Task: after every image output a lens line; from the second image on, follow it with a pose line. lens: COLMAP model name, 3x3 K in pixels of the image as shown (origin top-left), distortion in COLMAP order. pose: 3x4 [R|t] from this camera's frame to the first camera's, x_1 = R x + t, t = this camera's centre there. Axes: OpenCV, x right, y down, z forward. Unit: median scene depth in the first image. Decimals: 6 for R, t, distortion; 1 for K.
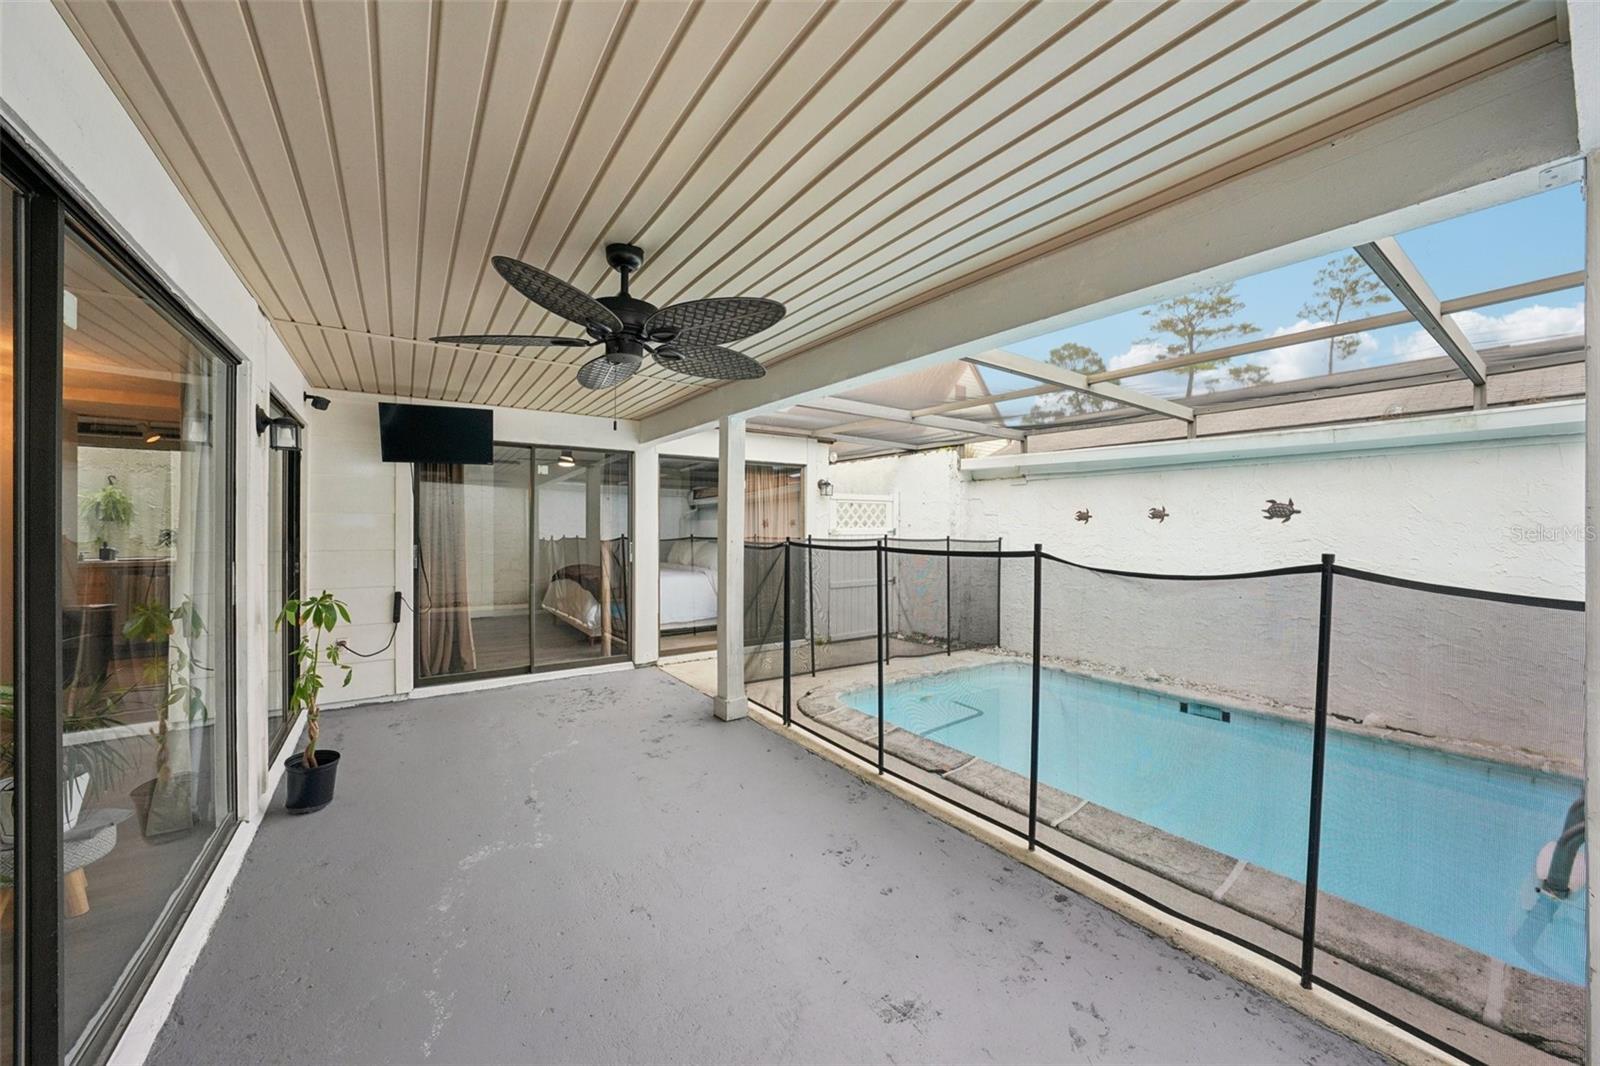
lens RADIAL K [[569.8, 0, 800.0], [0, 569.8, 533.0], [0, 0, 1]] dist [-0.030773, 0.007225]
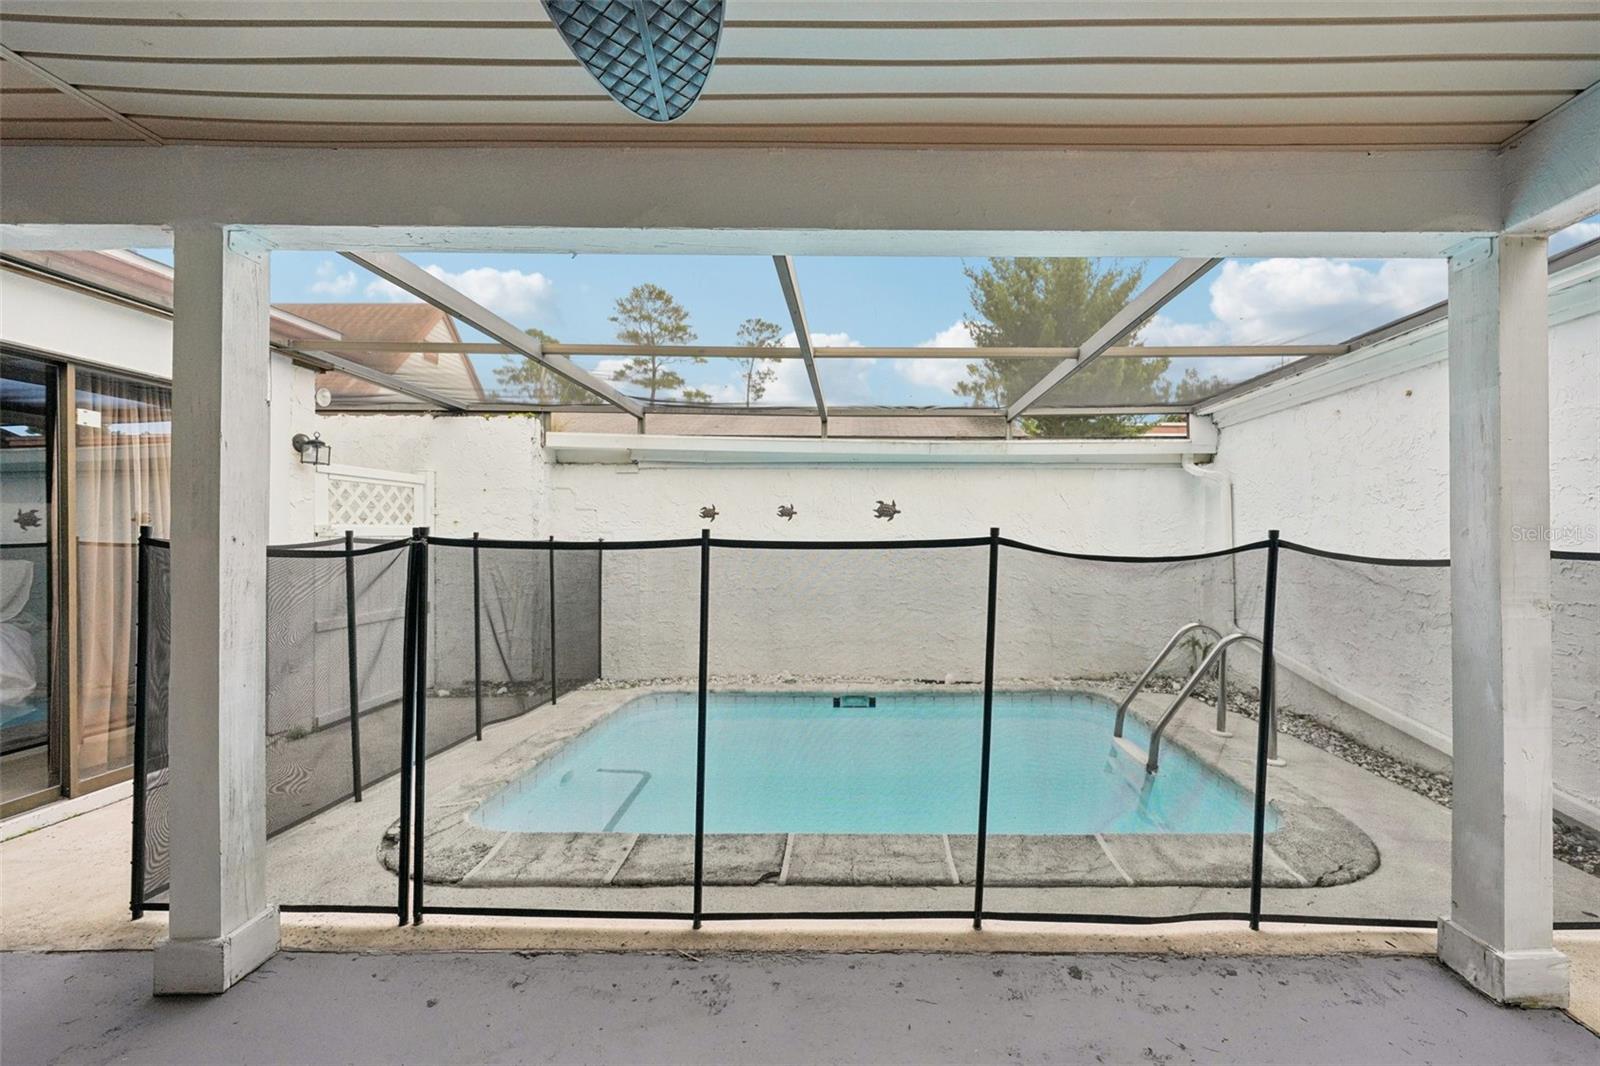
lens RADIAL K [[605.7, 0, 805.8], [0, 605.7, 526.4], [0, 0, 1]] dist [0.011076, -0.006134]
pose [[0.582089, 0.013572, 0.813012, -0.247338], [0.008597, 0.999702, -0.022844, 0.020016], [-0.813080, 0.020286, 0.581799, 0.423747]]
